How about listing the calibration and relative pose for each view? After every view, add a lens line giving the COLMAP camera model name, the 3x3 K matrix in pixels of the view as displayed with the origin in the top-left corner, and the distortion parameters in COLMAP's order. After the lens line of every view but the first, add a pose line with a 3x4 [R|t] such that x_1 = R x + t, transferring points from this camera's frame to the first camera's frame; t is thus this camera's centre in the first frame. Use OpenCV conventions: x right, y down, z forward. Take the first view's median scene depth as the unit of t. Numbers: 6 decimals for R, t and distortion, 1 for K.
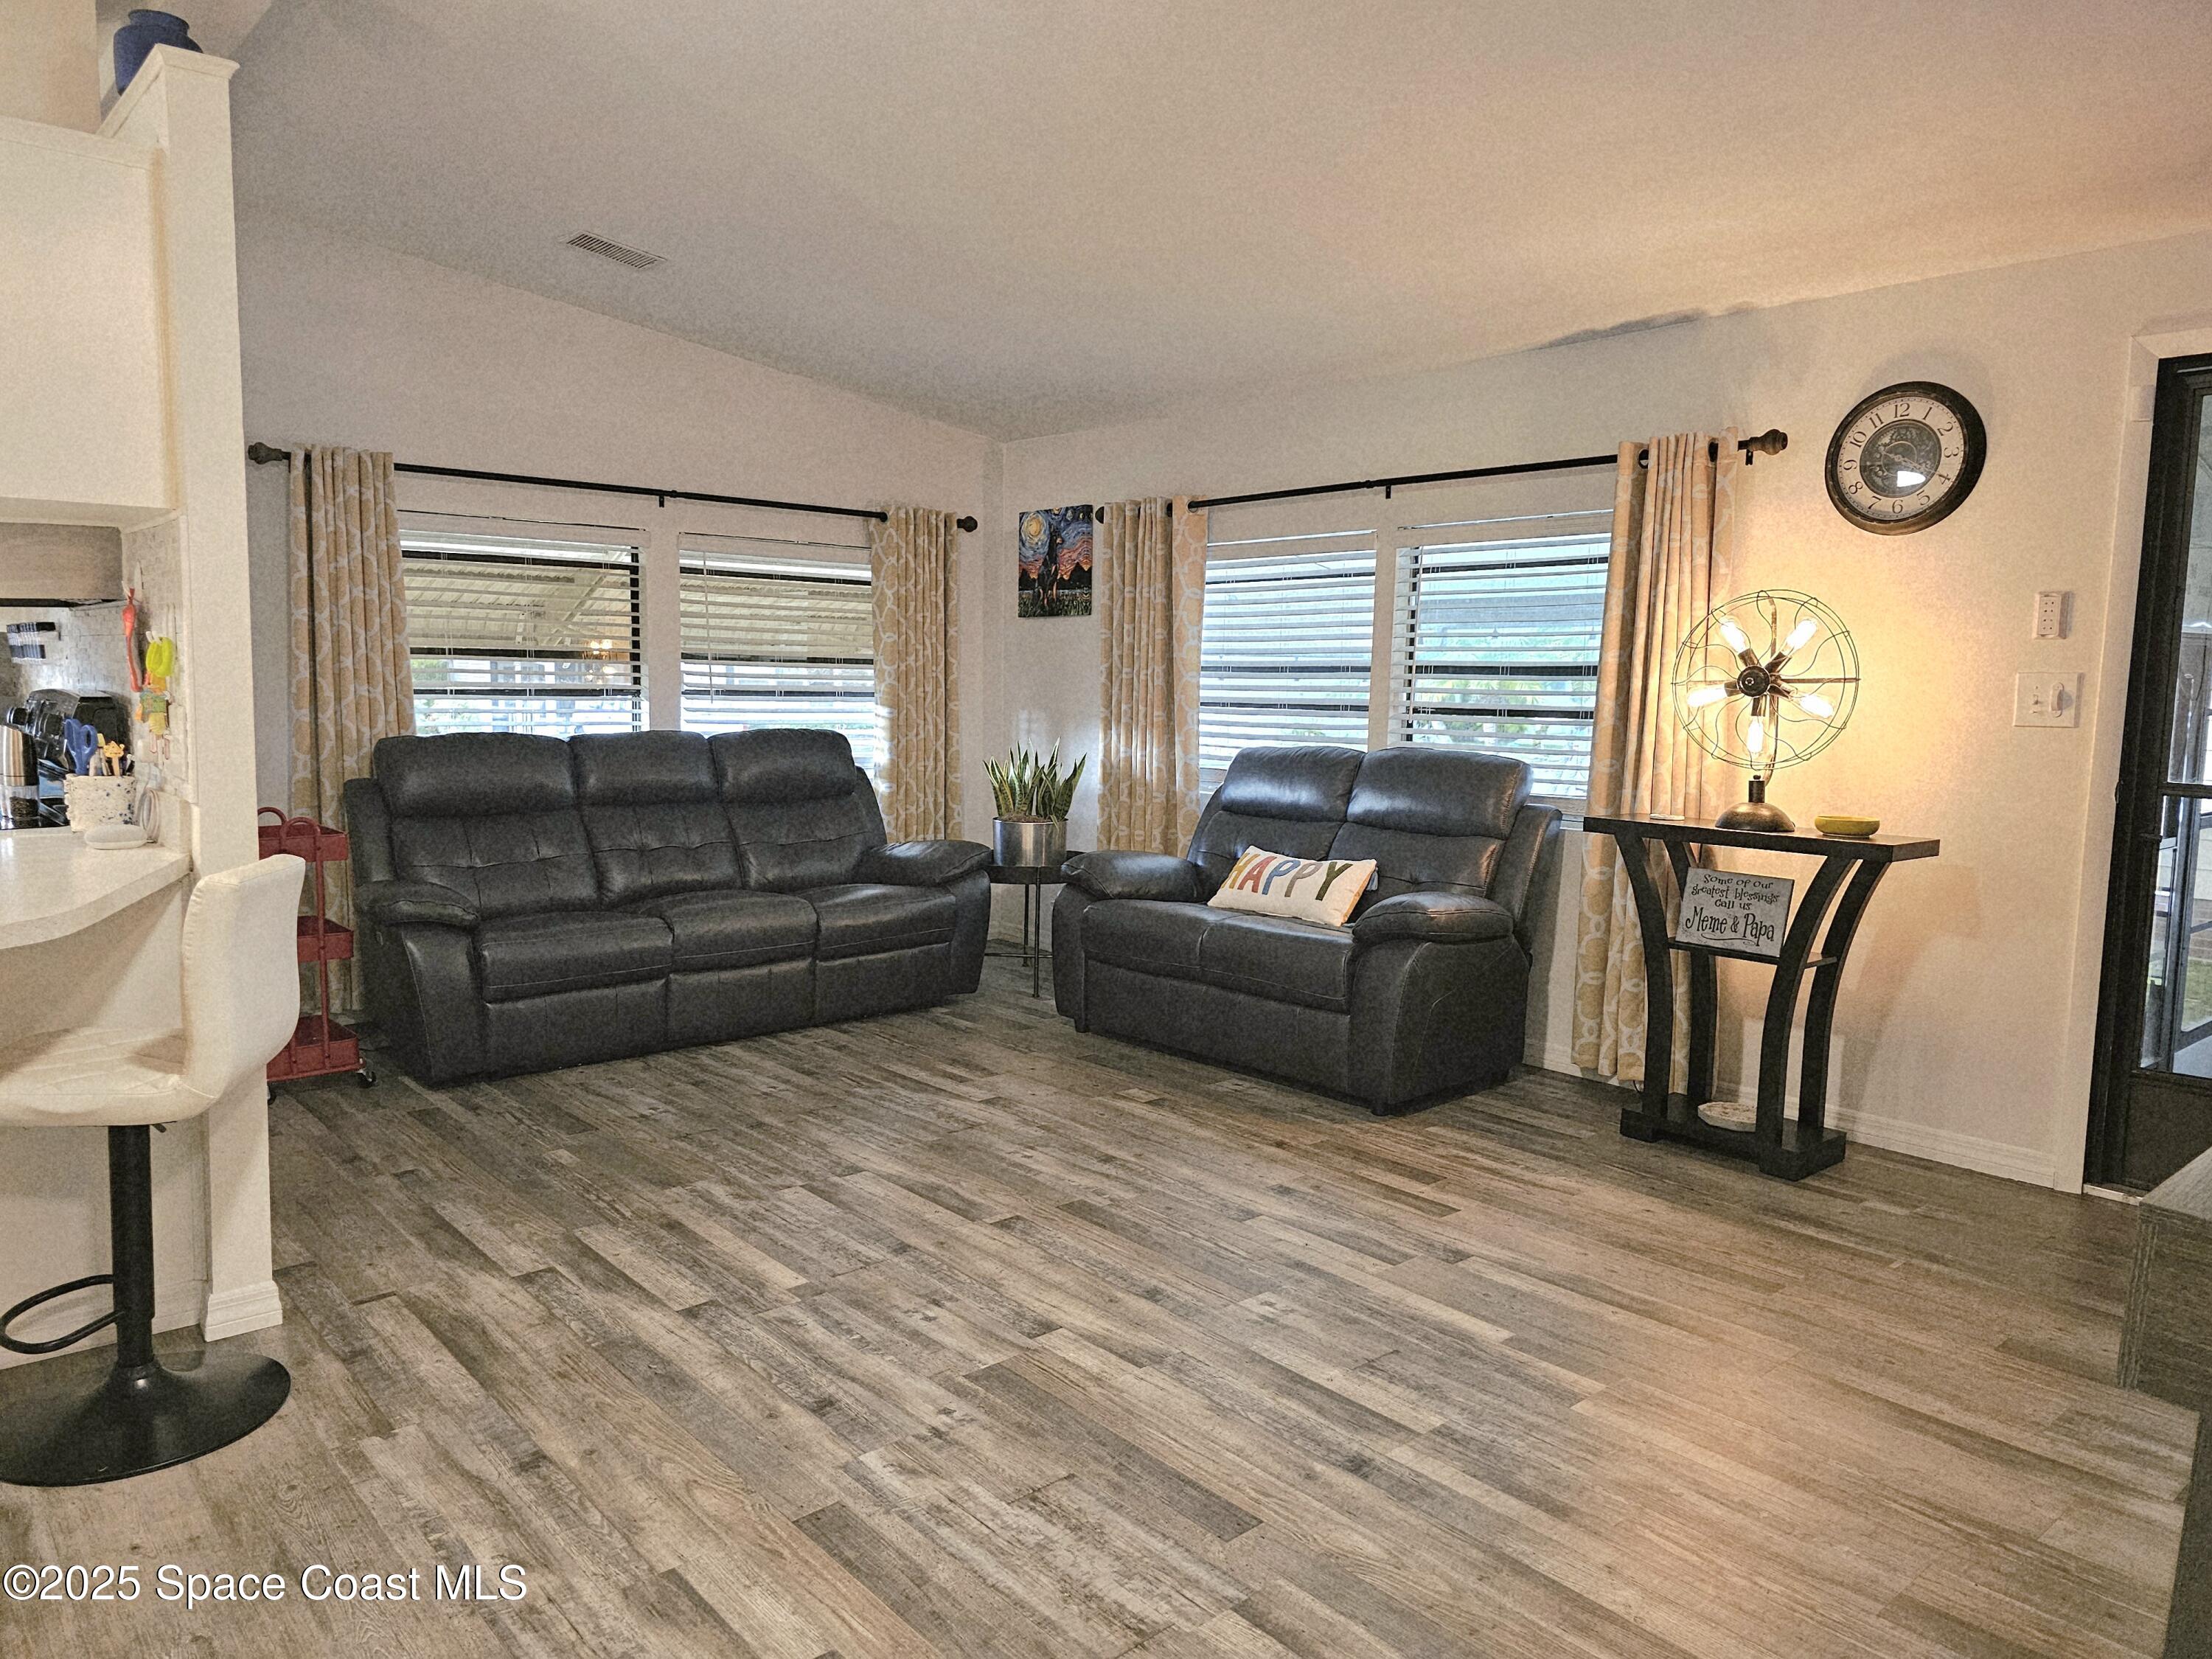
lens RADIAL K [[1496.7, 0, 1085.0], [0, 1496.7, 829.7], [0, 0, 1]] dist [0.064427, -0.062167]
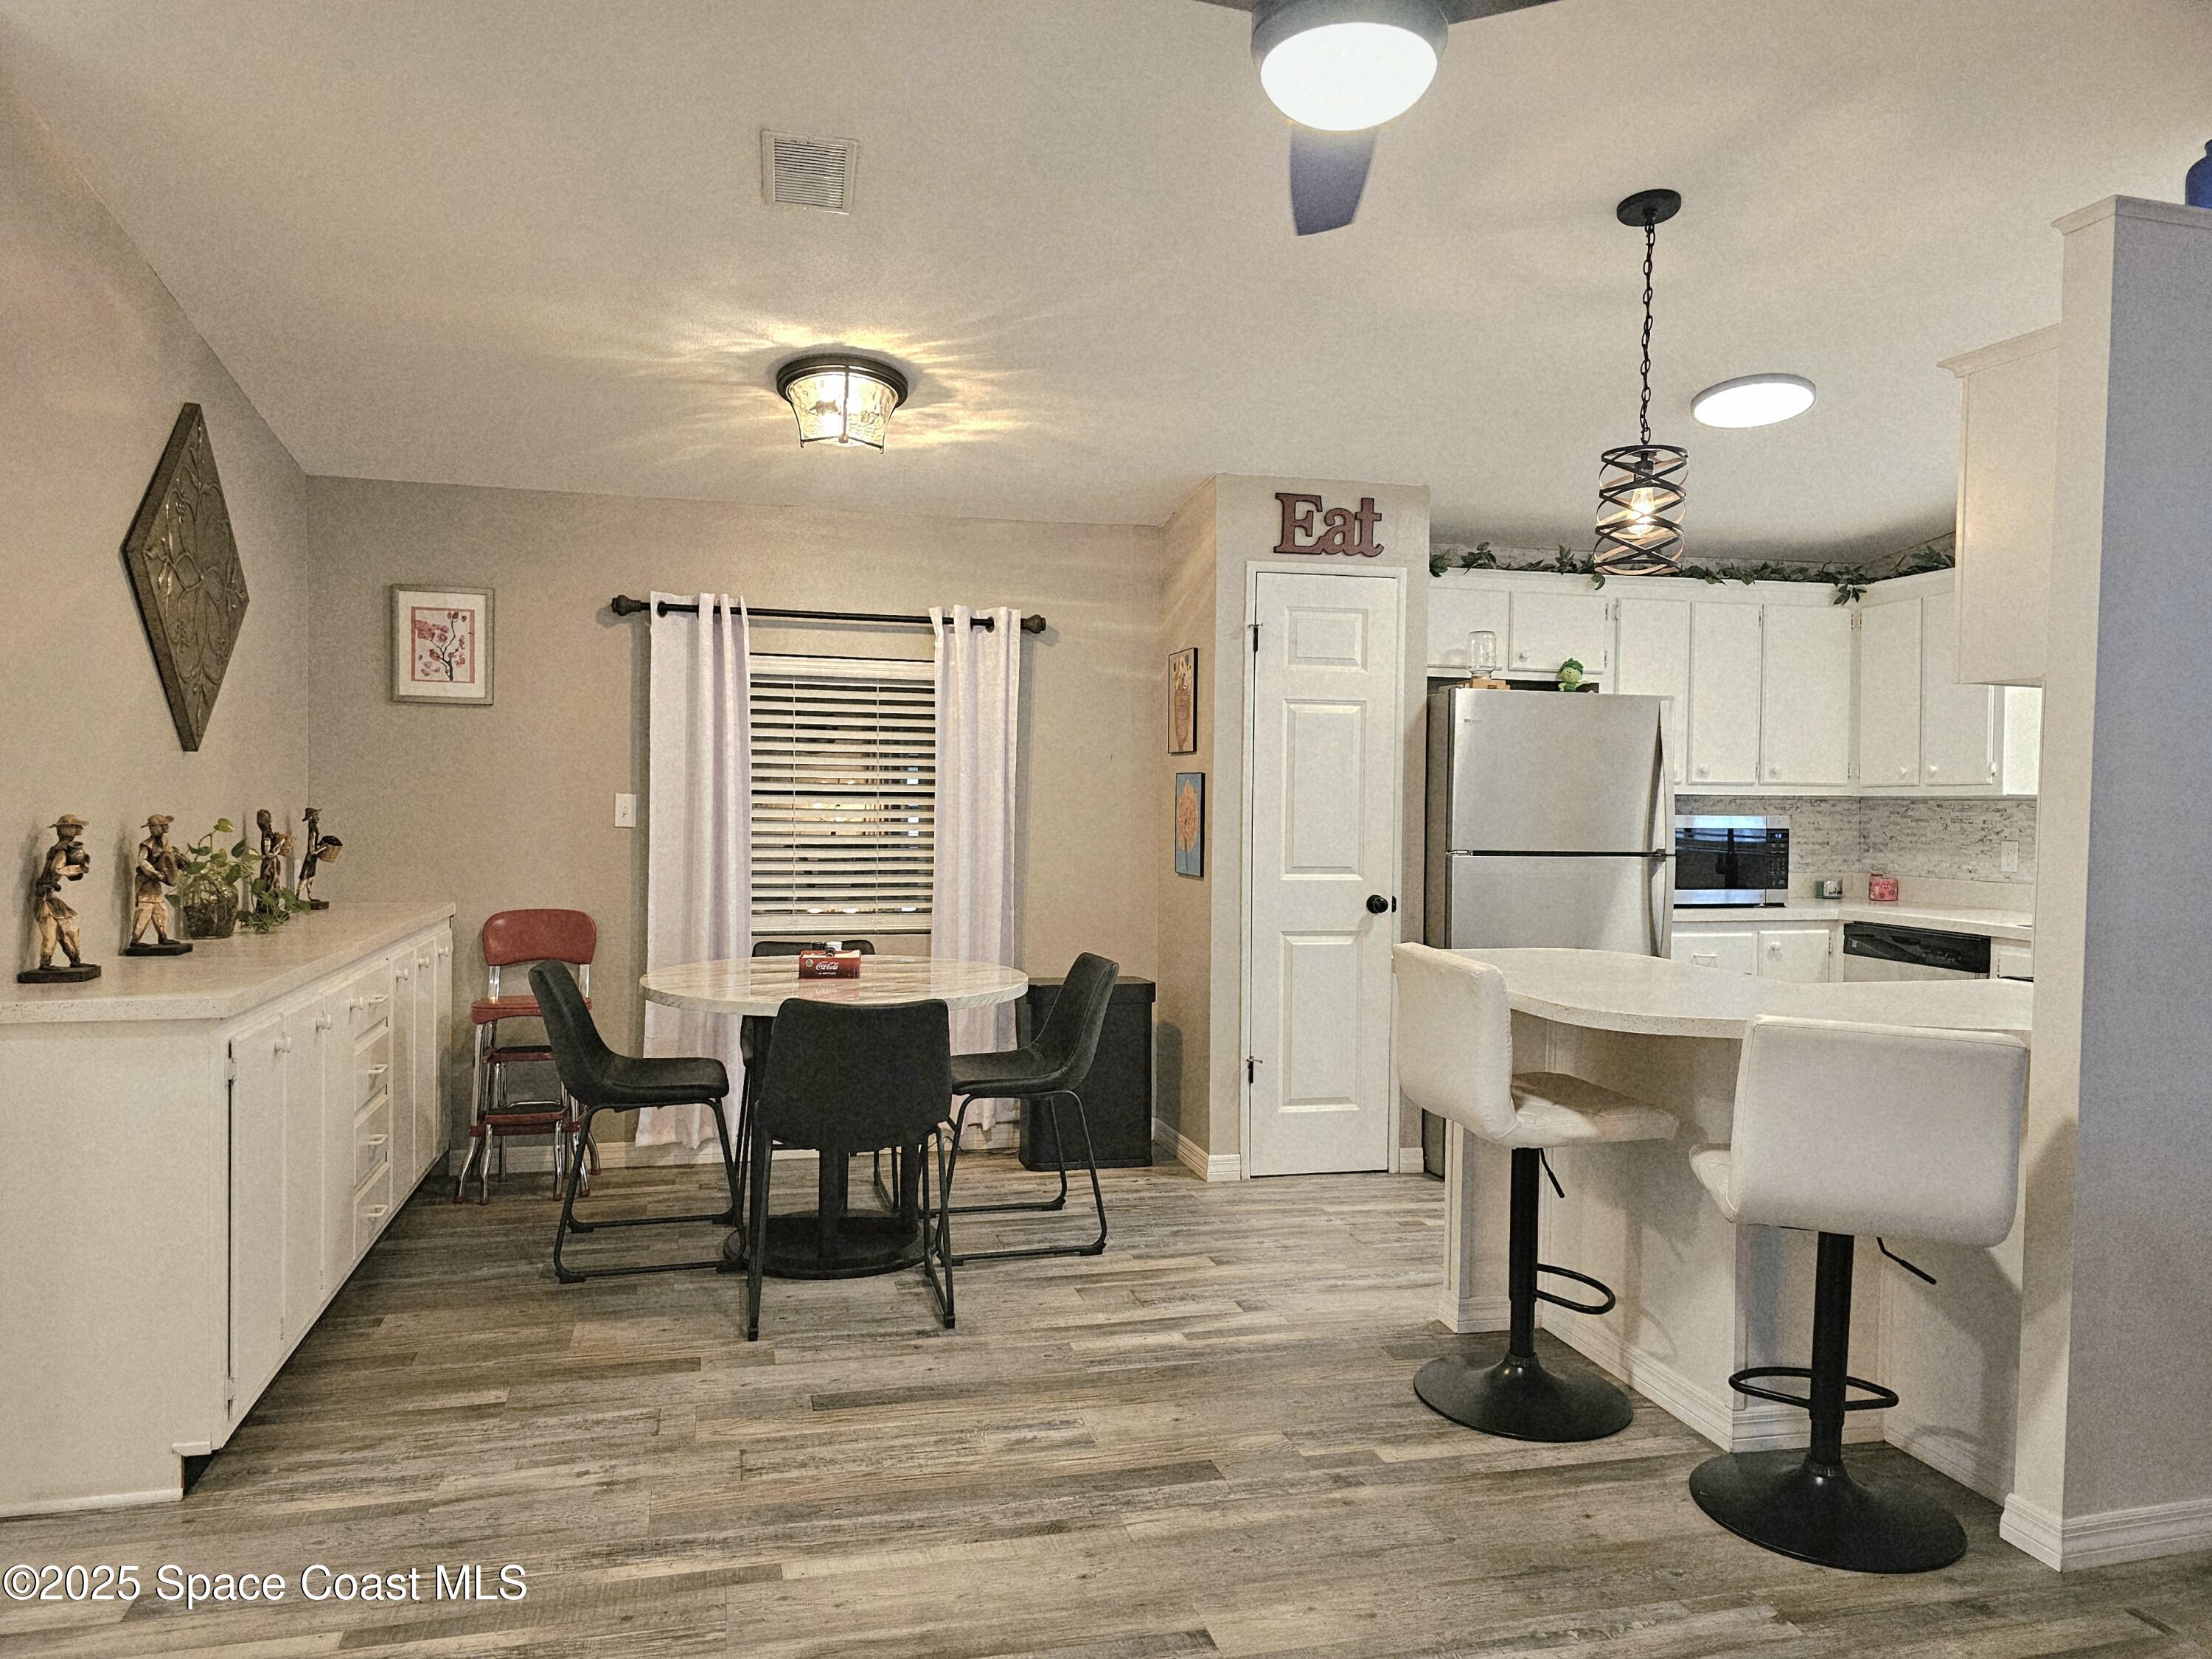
lens RADIAL K [[1496.7, 0, 1101.7], [0, 1496.7, 827.6], [0, 0, 1]] dist [0.064427, -0.062167]
pose [[-0.444076, -0.000428, -0.895989, 0.385995], [-0.113714, 0.991940, 0.055886, -0.069201], [0.888744, 0.126704, -0.440546, 0.624953]]
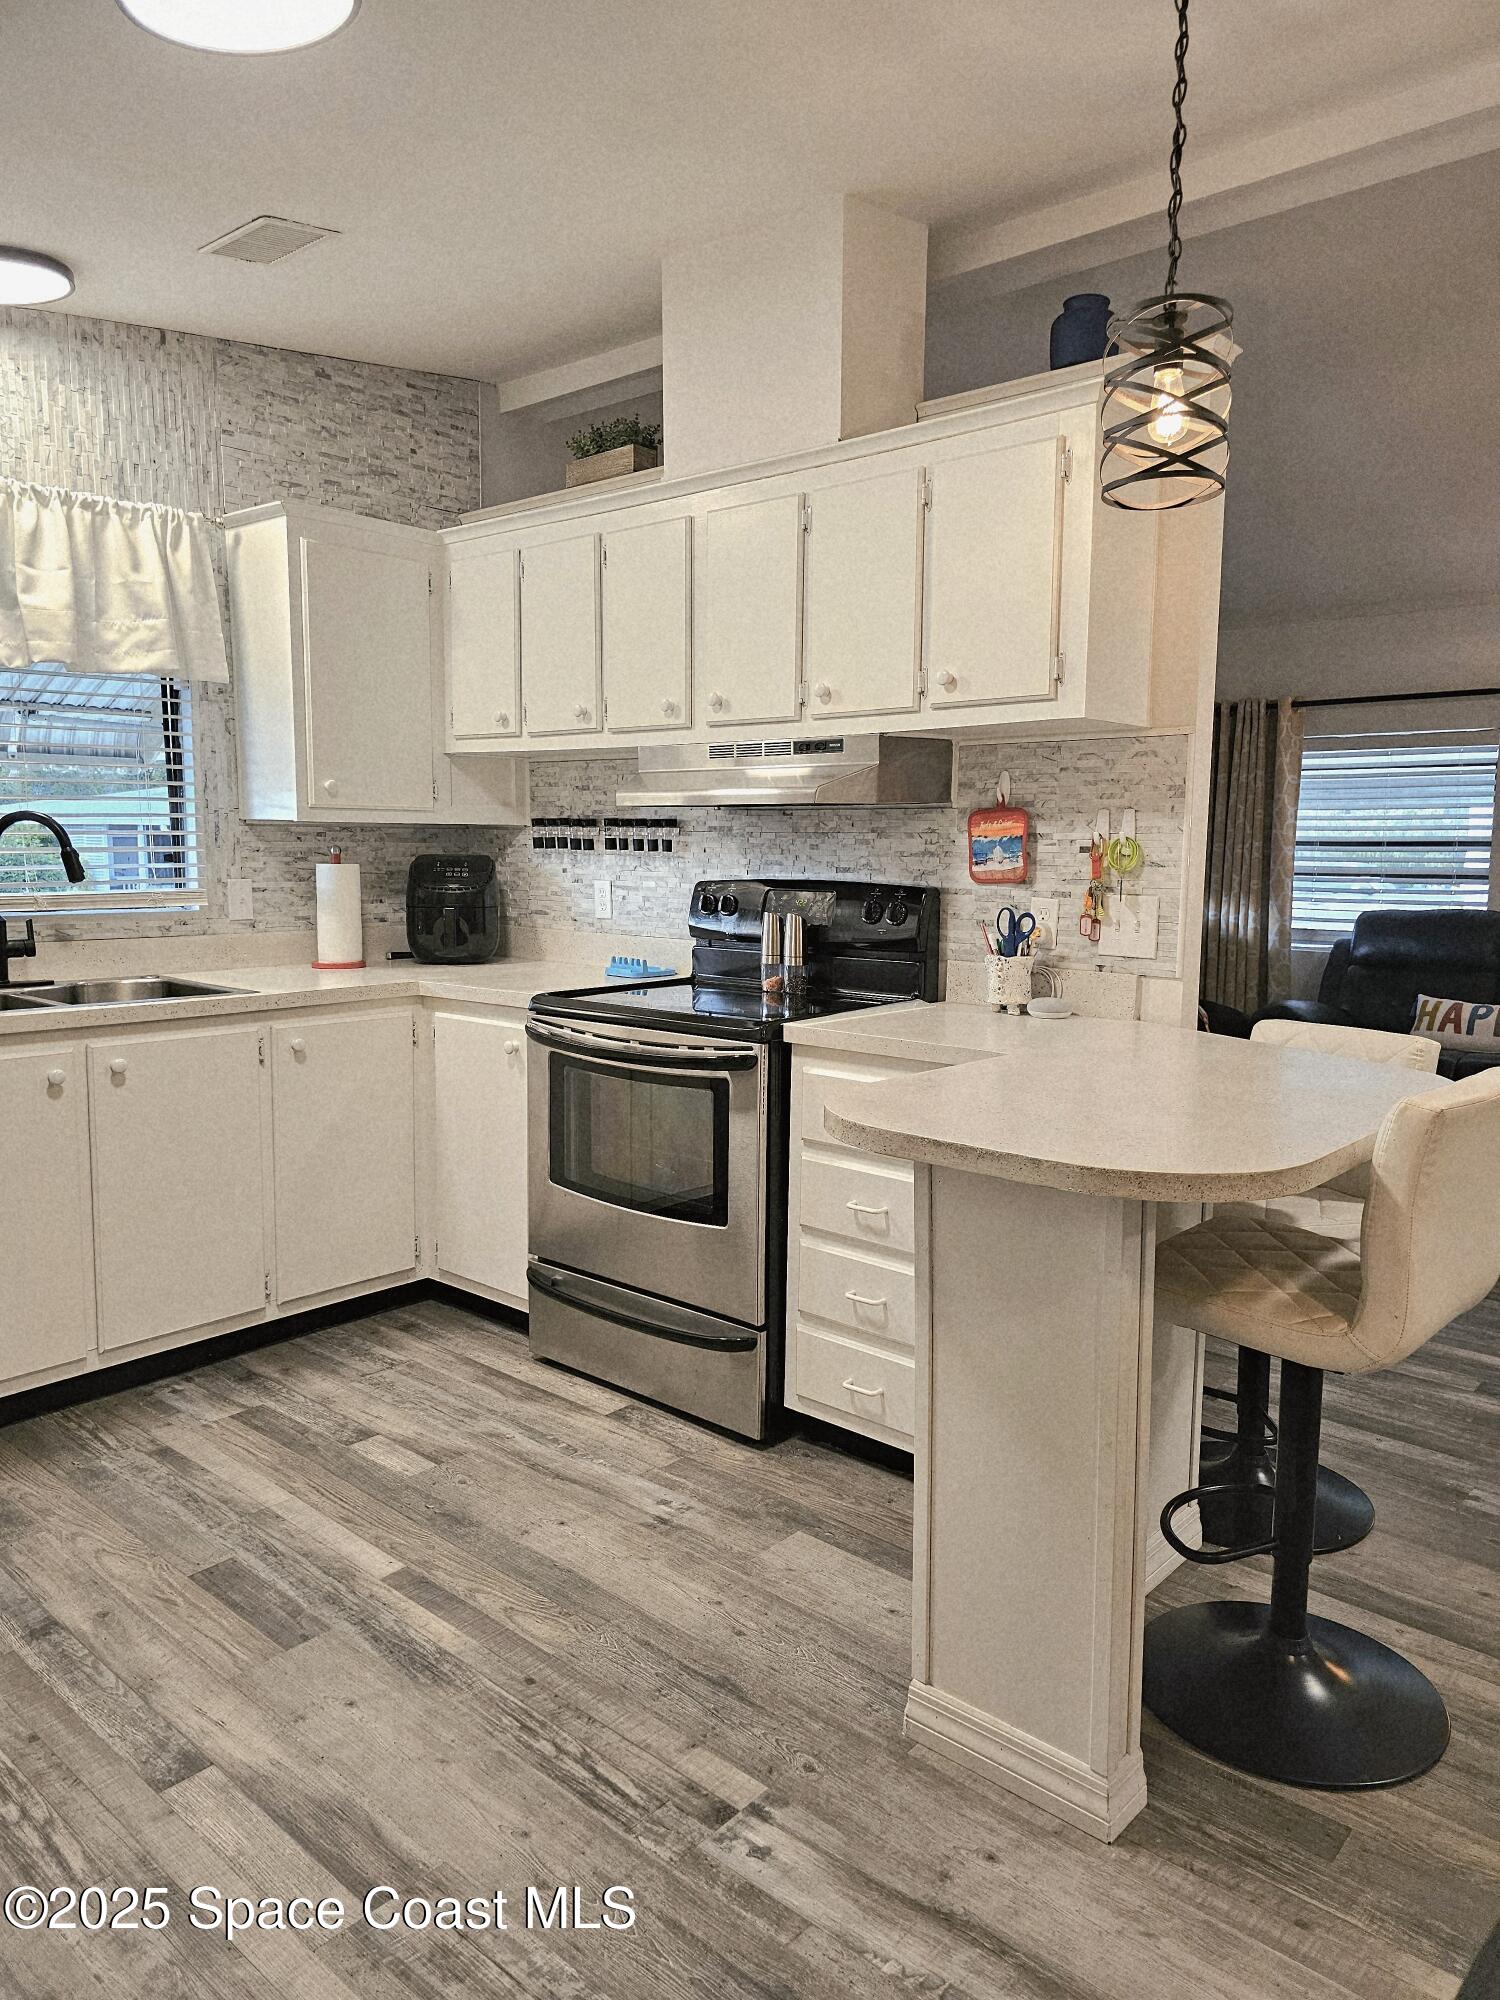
lens RADIAL K [[1353.2, 0, 754.7], [0, 1353.2, 984.6], [0, 0, 1]] dist [0.064427, -0.062167]
pose [[0.990612, -0.020640, 0.135136, -0.744754], [0.020044, 0.999782, 0.005768, -0.017886], [-0.135225, -0.003005, 0.990810, -0.003481]]
